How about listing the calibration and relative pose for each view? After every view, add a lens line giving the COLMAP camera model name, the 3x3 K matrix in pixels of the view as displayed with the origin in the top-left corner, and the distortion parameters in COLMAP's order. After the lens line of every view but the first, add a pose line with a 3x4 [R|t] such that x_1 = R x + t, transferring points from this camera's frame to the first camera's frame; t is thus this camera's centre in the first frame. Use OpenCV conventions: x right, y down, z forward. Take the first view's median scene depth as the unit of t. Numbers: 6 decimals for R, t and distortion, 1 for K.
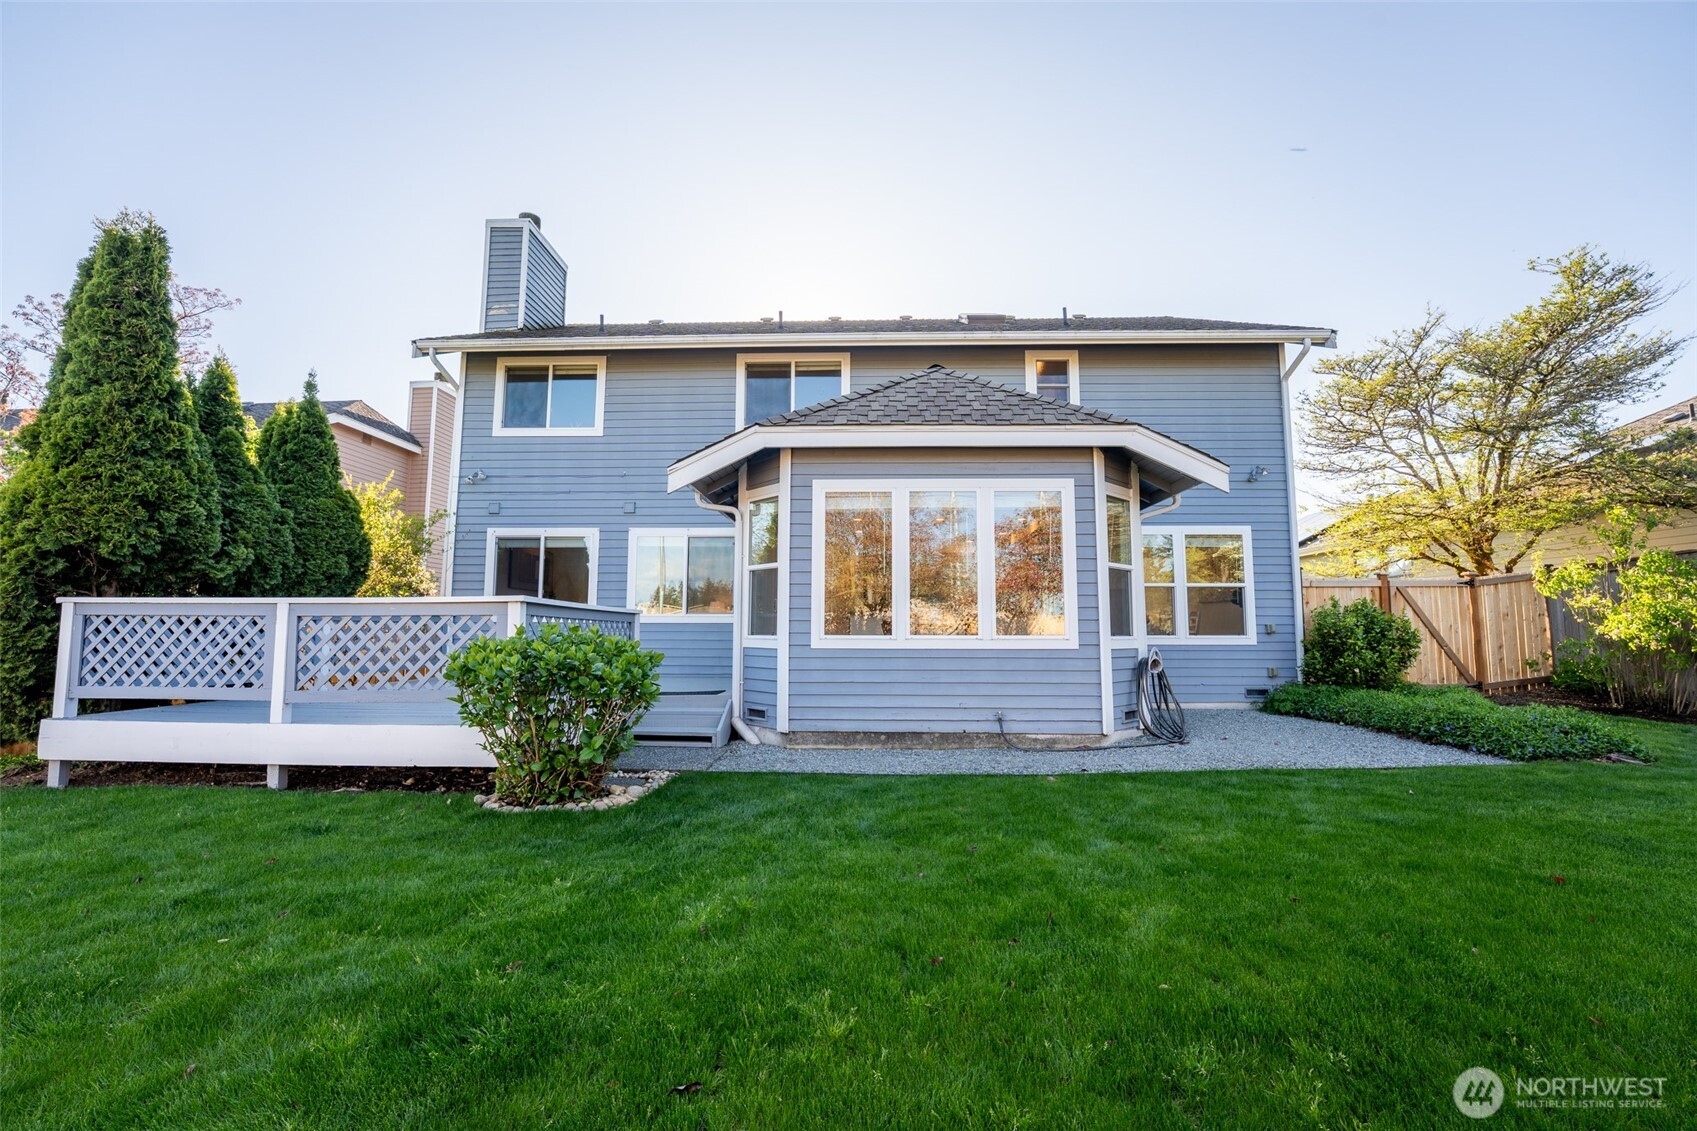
lens RADIAL K [[679.9, 0, 847.4], [0, 679.9, 563.6], [0, 0, 1]] dist [0.001449, -0.000391]
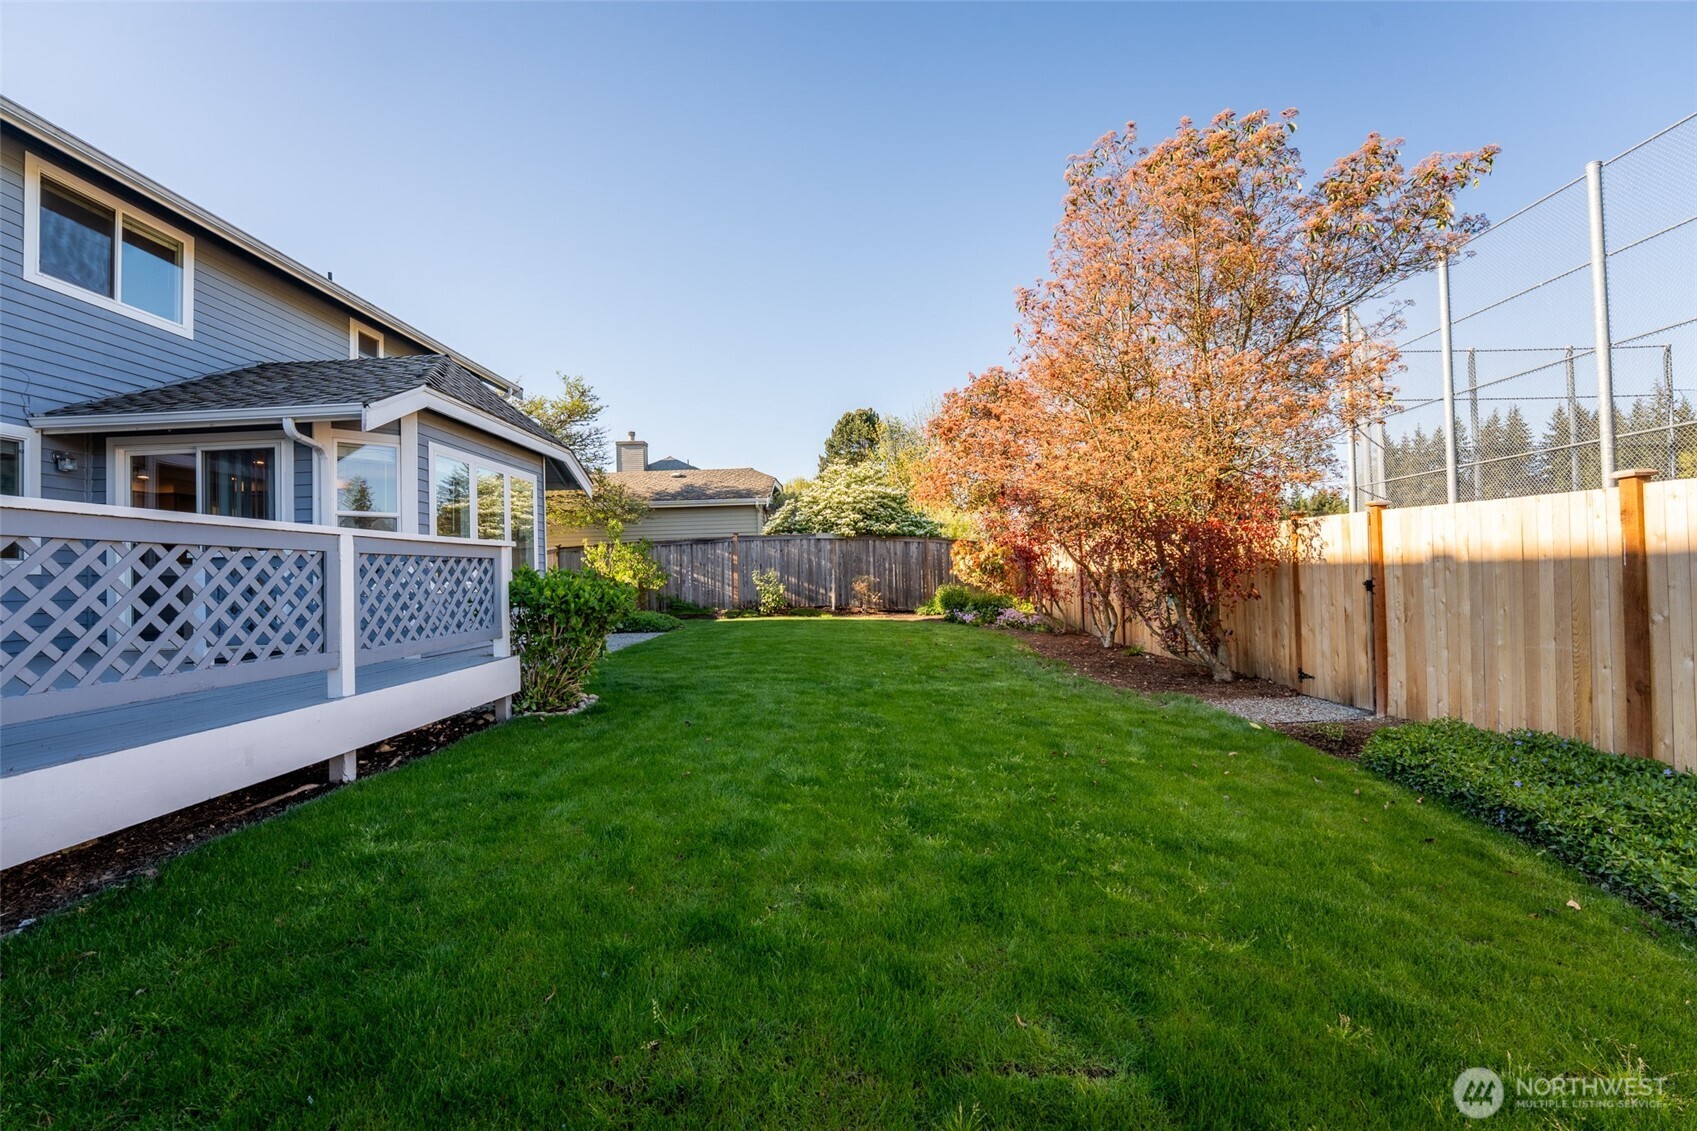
lens RADIAL K [[679.9, 0, 847.6], [0, 679.9, 564.1], [0, 0, 1]] dist [0.001449, -0.000391]
pose [[0.004120, 0.015843, 0.999866, -1.178816], [-0.053963, 0.998421, -0.015598, 0.054853], [-0.998534, -0.053891, 0.004969, 0.348013]]
